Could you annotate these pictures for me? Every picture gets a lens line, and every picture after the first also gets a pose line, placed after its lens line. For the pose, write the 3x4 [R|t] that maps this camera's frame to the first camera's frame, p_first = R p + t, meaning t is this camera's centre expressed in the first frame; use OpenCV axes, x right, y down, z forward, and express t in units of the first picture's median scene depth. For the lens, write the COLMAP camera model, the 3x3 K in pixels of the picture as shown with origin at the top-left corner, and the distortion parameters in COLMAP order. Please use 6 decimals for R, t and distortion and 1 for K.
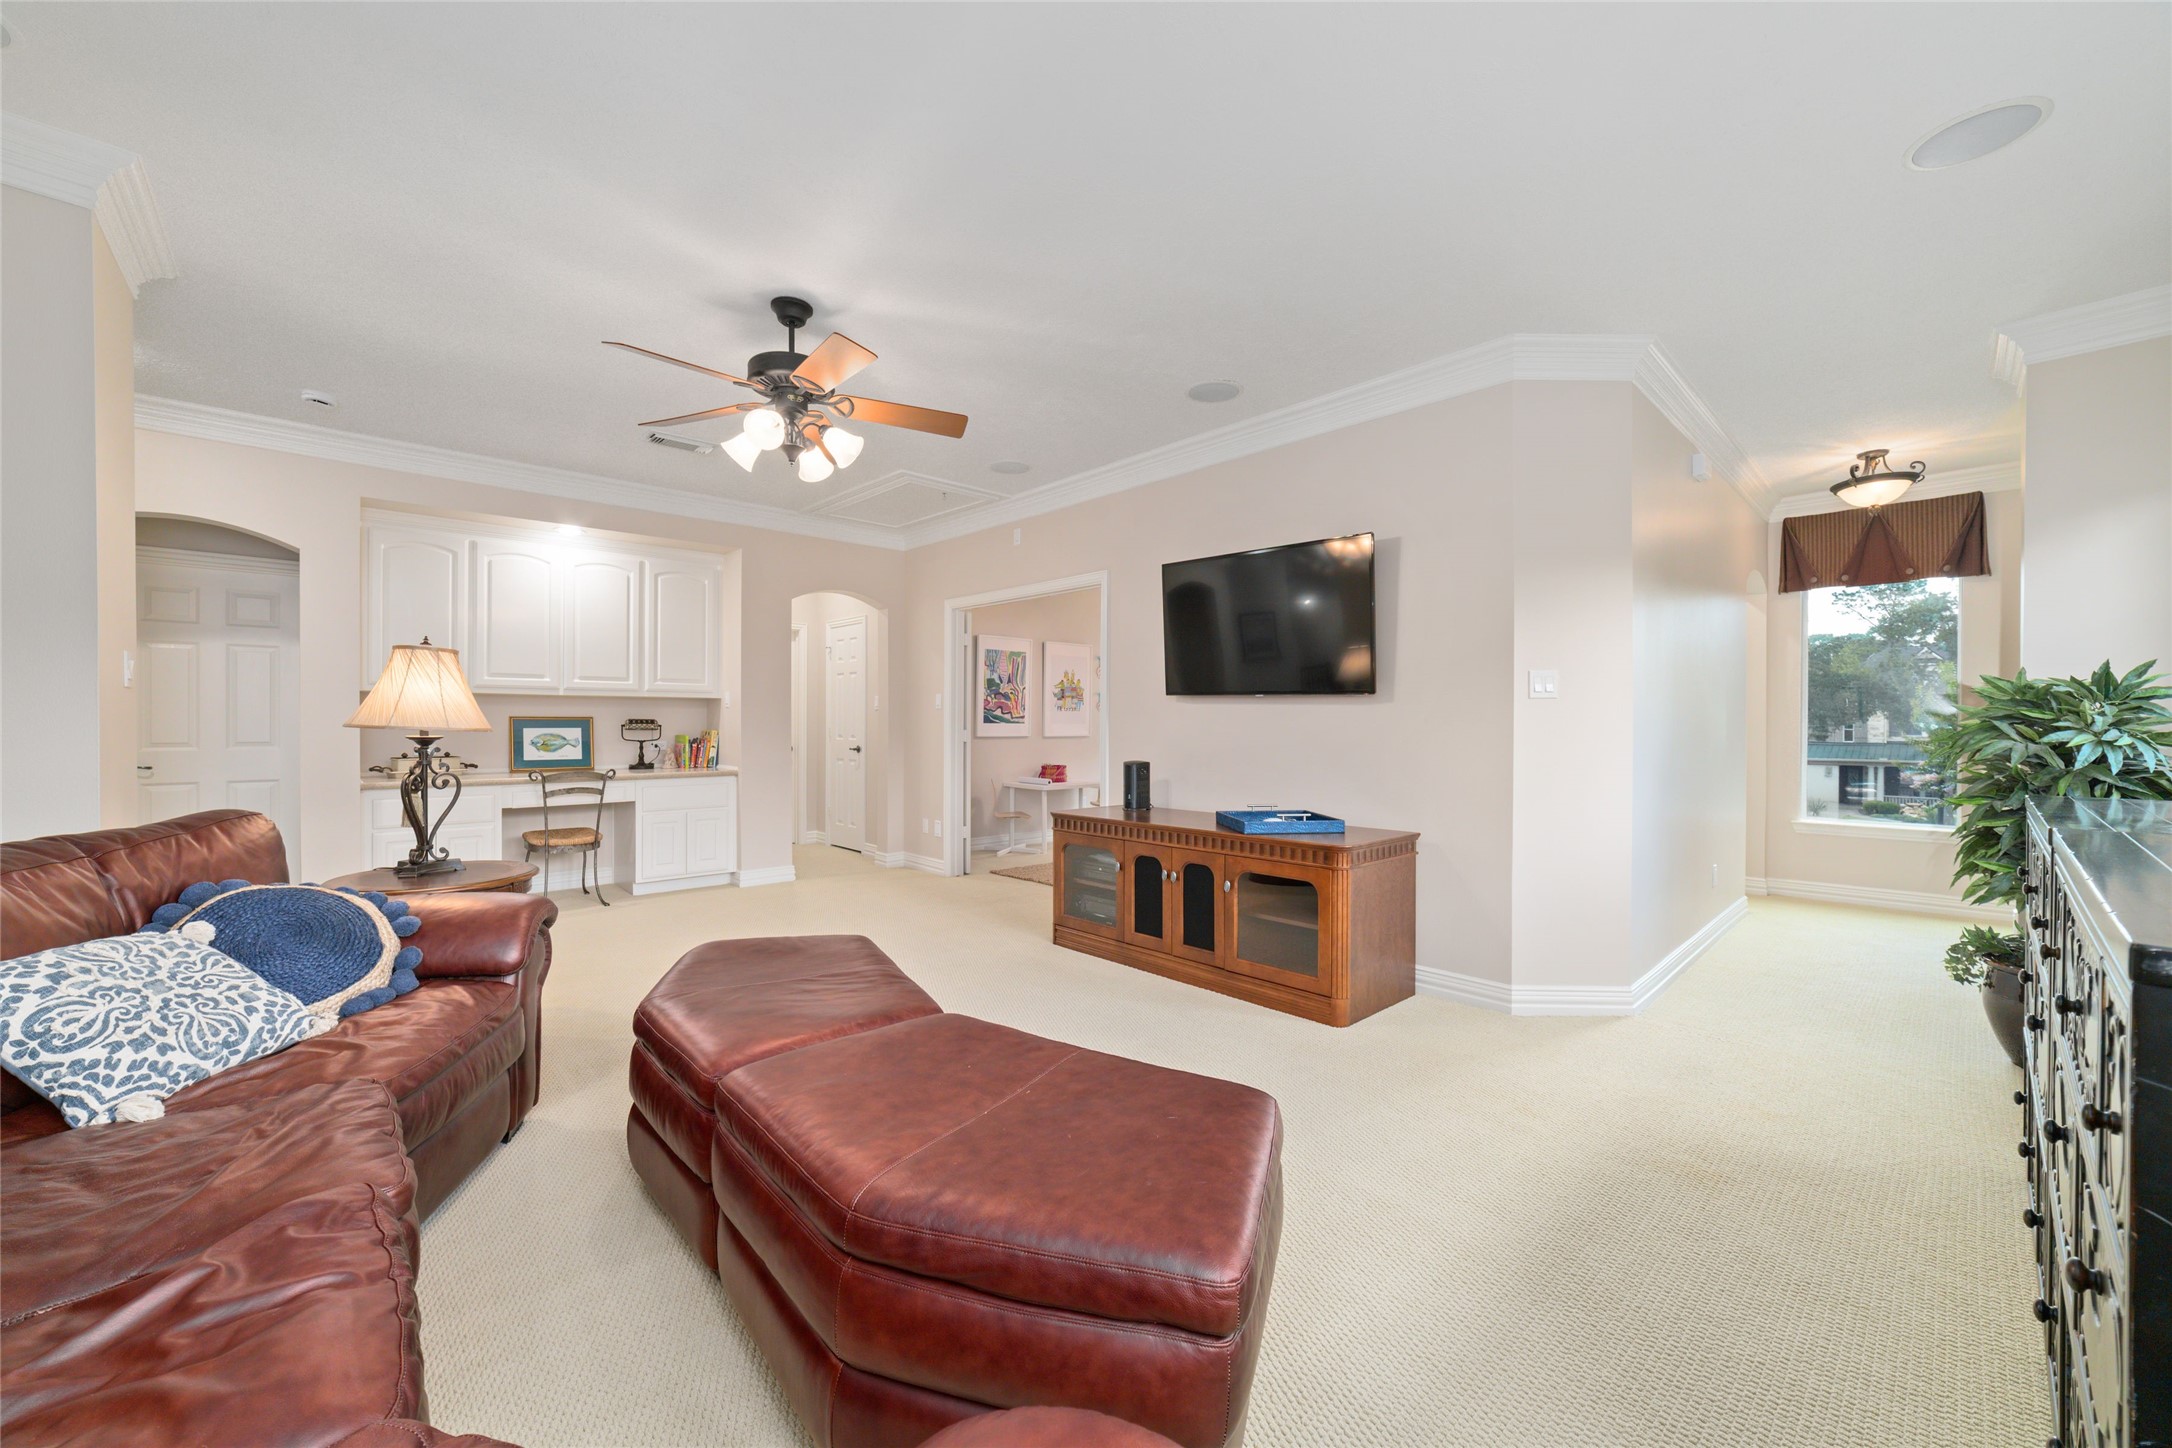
lens RADIAL K [[831.0, 0, 1085.7], [0, 831.0, 727.3], [0, 0, 1]] dist [-0.008291, 0.001673]
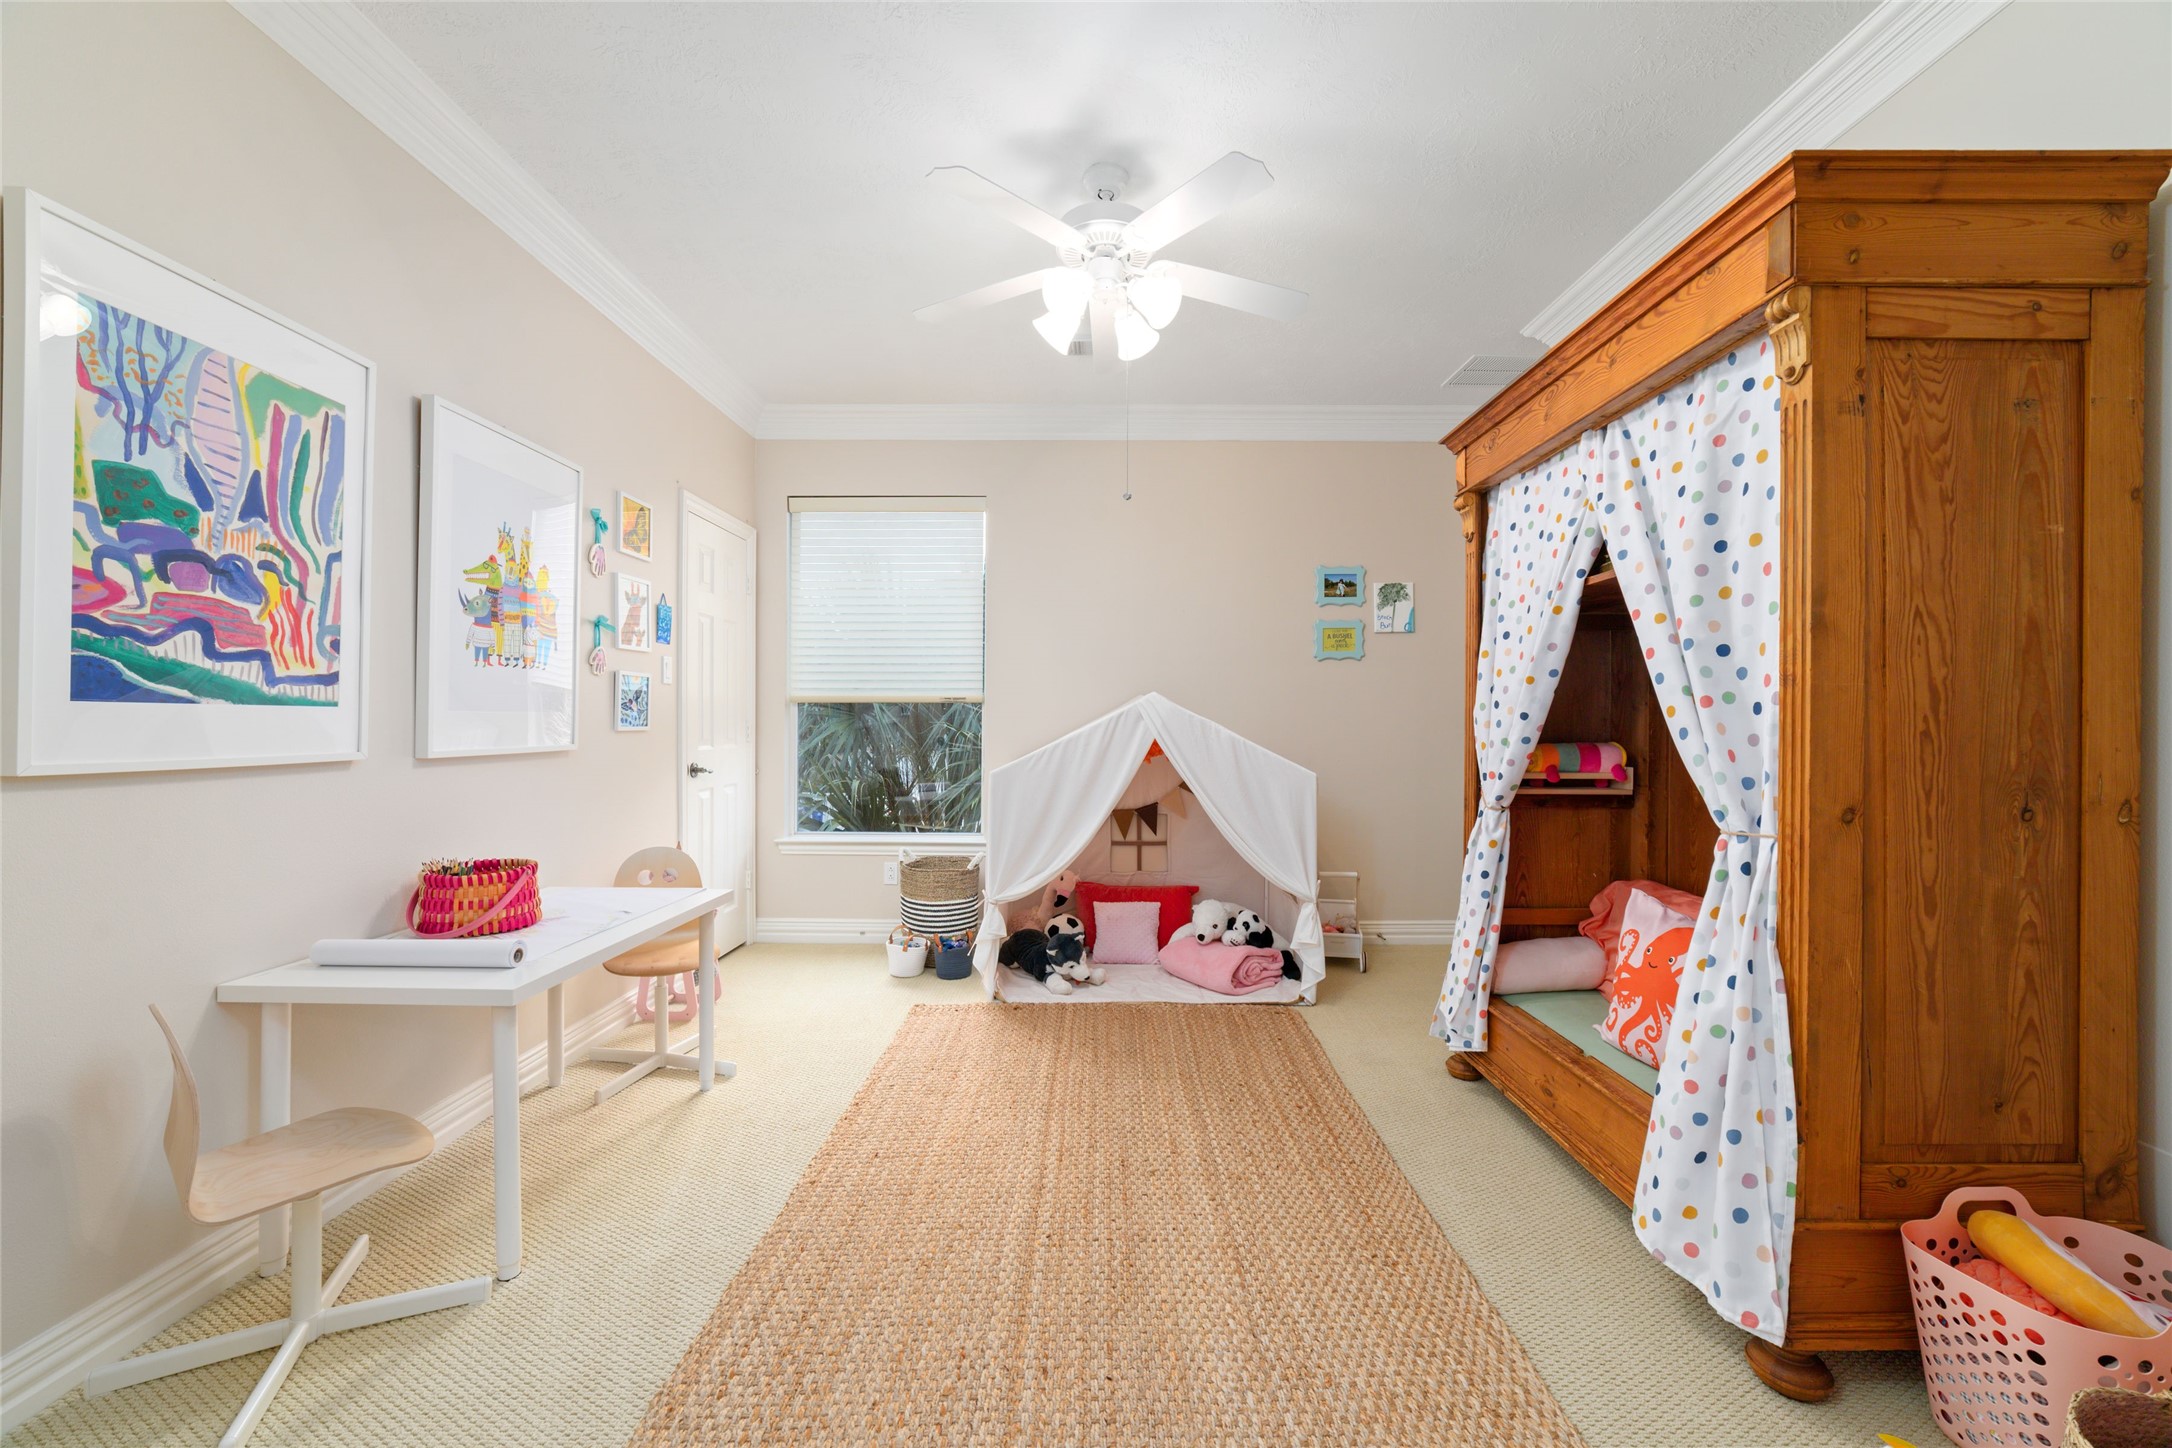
lens RADIAL K [[831.0, 0, 1091.8], [0, 831.0, 721.5], [0, 0, 1]] dist [-0.008291, 0.001673]
pose [[0.688283, -0.003444, 0.725434, -0.099662], [0.006086, 0.999981, -0.001027, 0.001162], [-0.725417, 0.005122, 0.688291, 0.711776]]
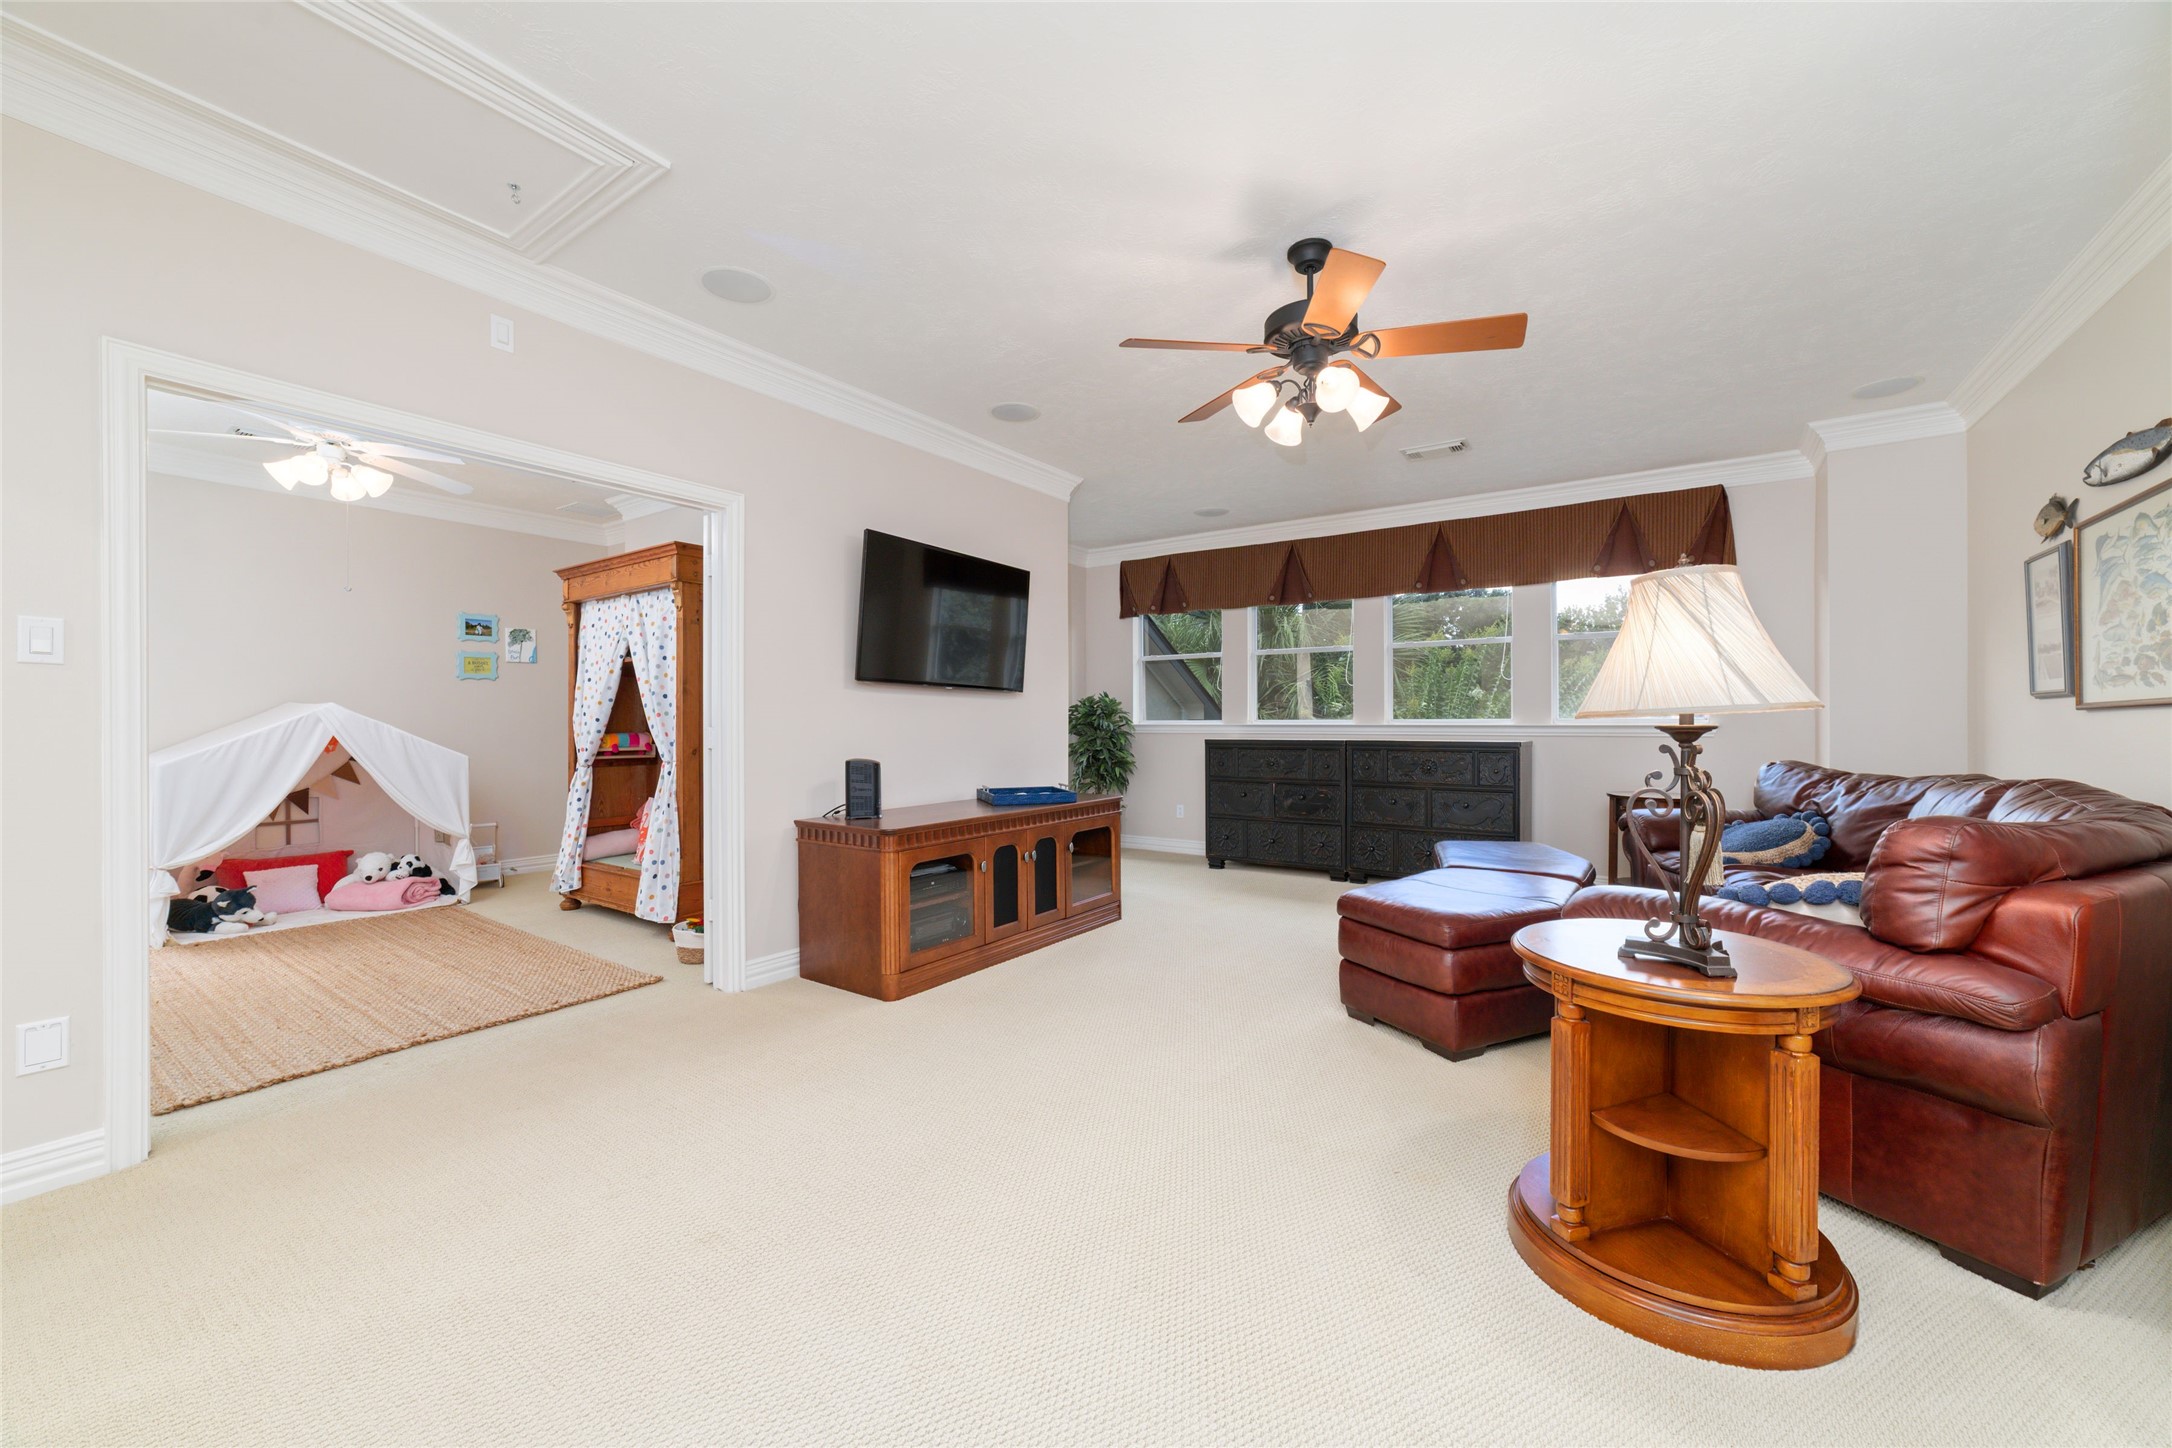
lens RADIAL K [[831.0, 0, 1092.1], [0, 831.0, 731.4], [0, 0, 1]] dist [-0.008291, 0.001673]
pose [[-0.204459, -0.012745, 0.978792, -0.472455], [0.006409, 0.999876, 0.014358, 0.001907], [-0.978854, 0.009209, -0.204352, 0.563699]]
